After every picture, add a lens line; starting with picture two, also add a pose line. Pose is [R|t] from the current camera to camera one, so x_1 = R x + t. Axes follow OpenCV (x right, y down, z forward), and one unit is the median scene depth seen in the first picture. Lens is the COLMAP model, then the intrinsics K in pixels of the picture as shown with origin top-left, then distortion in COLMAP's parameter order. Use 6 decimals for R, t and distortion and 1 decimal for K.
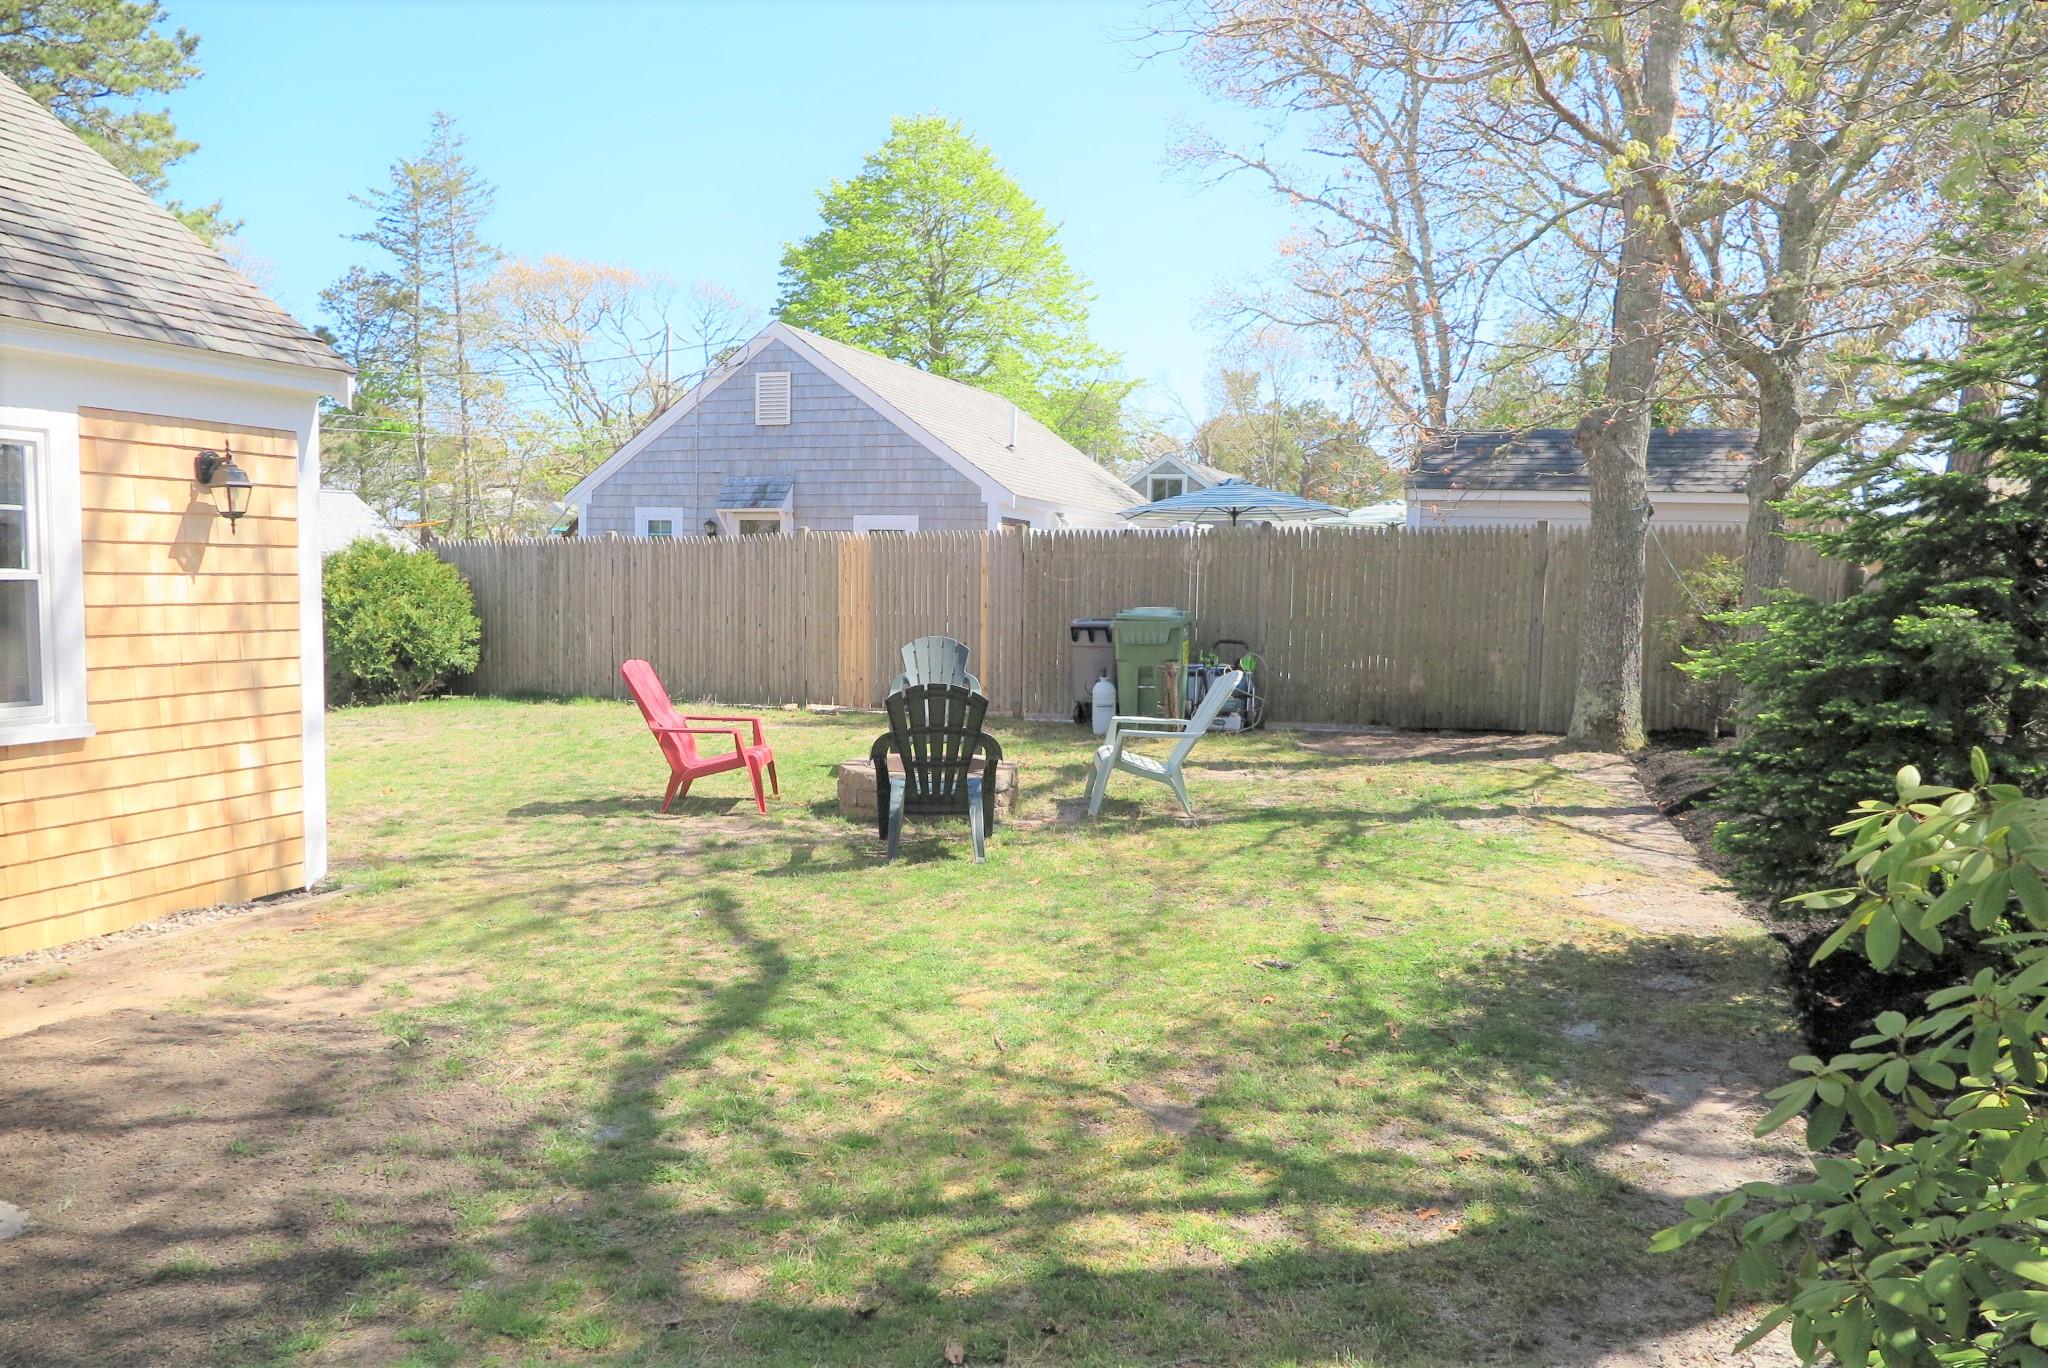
lens RADIAL K [[1412.3, 0, 1024.0], [0, 1412.3, 684.0], [0, 0, 1]] dist [-0.012073, 0.006132]
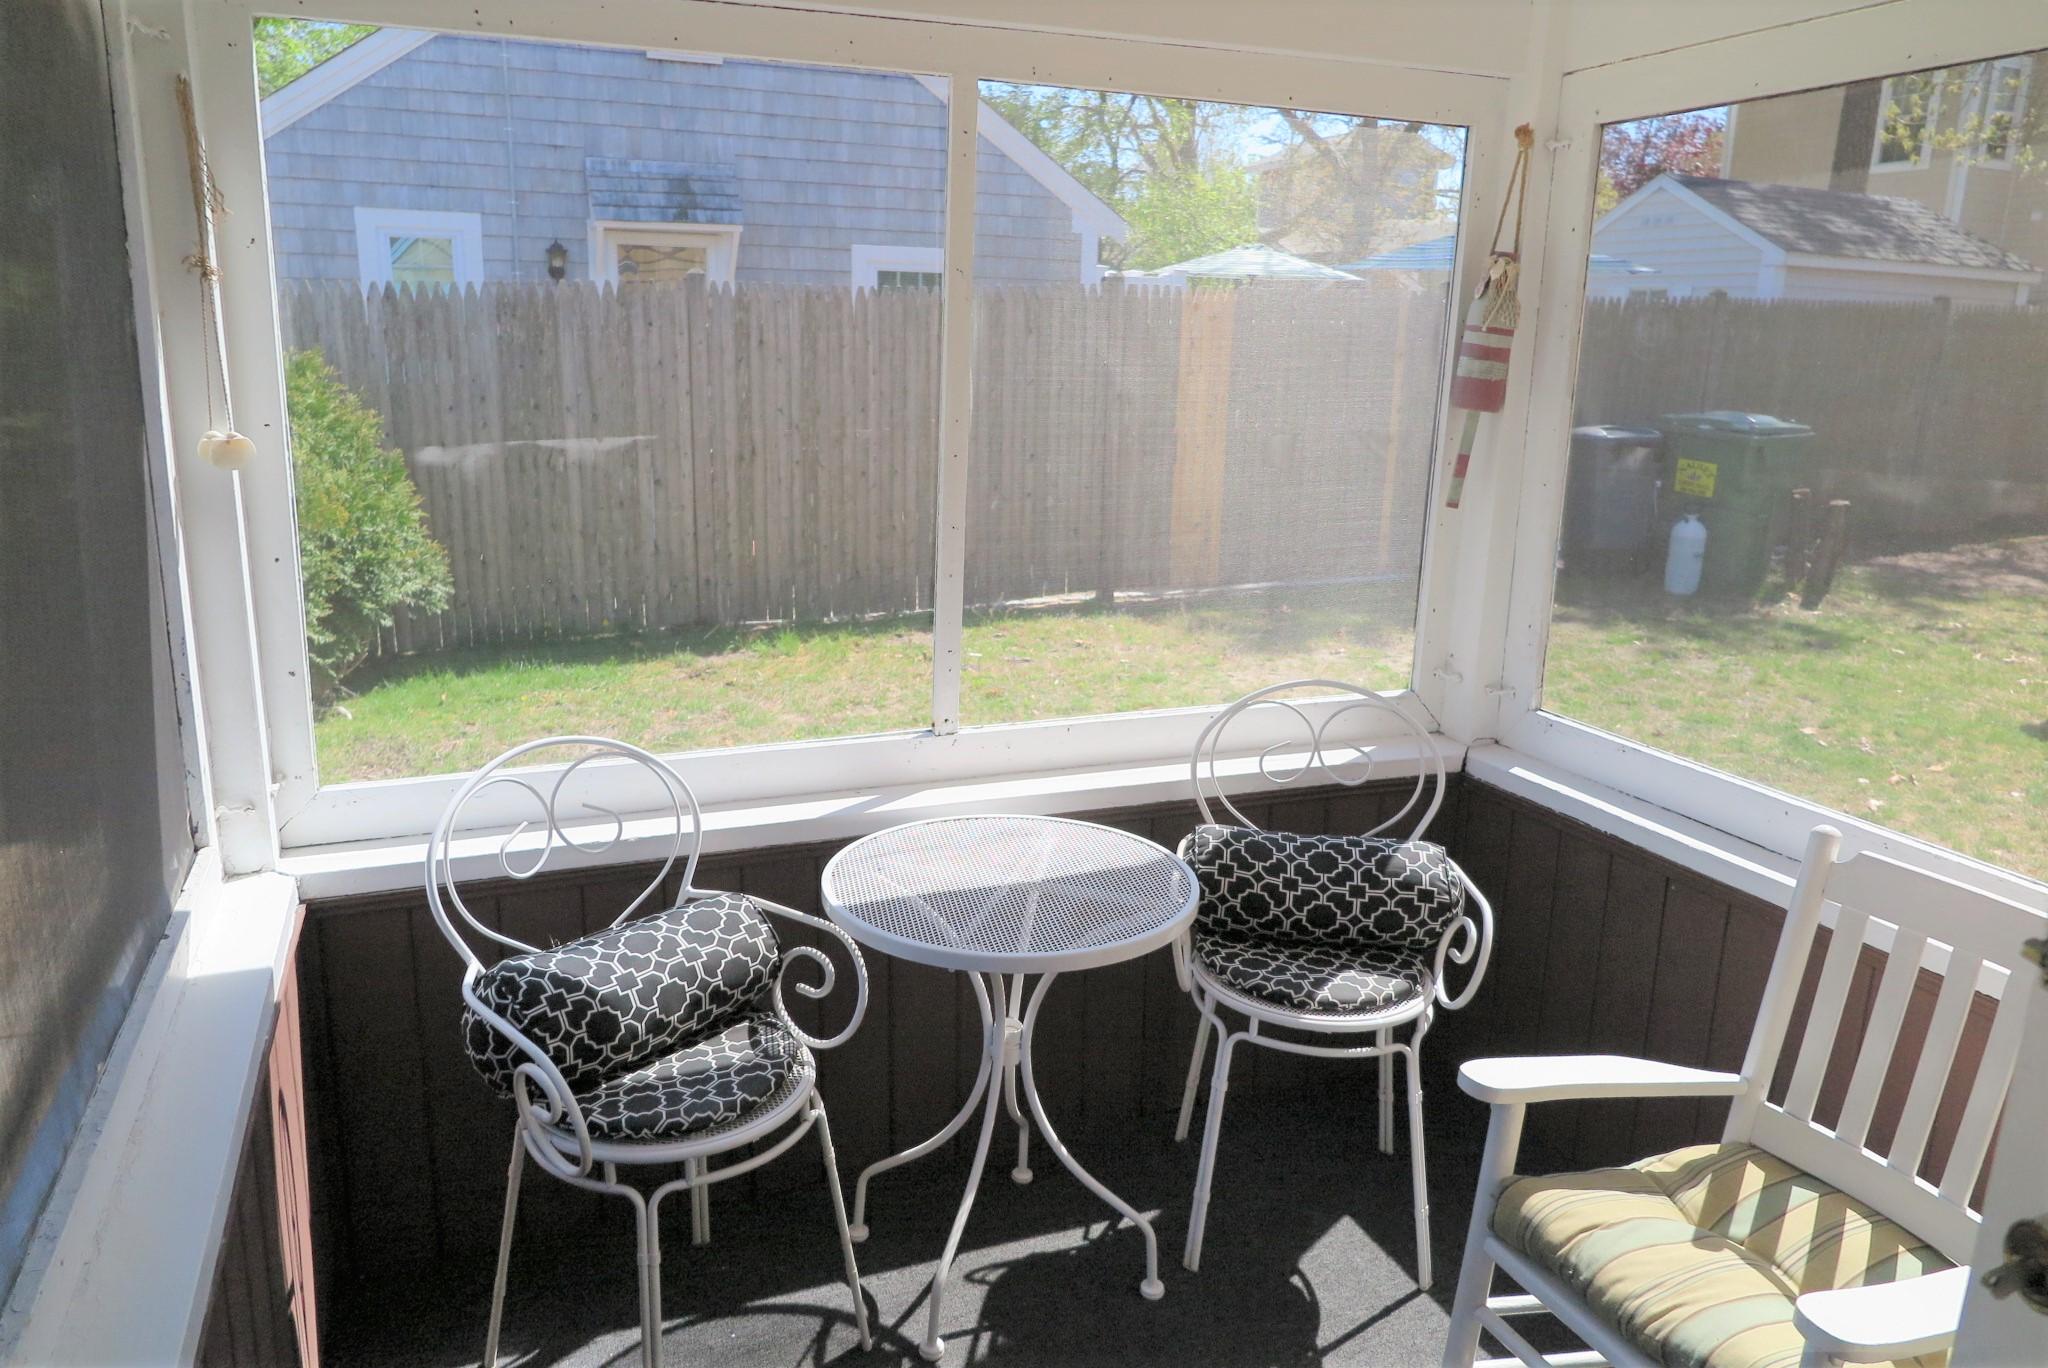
lens RADIAL K [[1412.3, 0, 1024.0], [0, 1412.3, 684.0], [0, 0, 1]] dist [-0.012073, 0.006132]
pose [[0.718502, -0.175310, 0.673068, -0.497777], [0.046502, 0.977656, 0.205004, -0.058835], [-0.693968, -0.115997, 0.710600, 0.521855]]
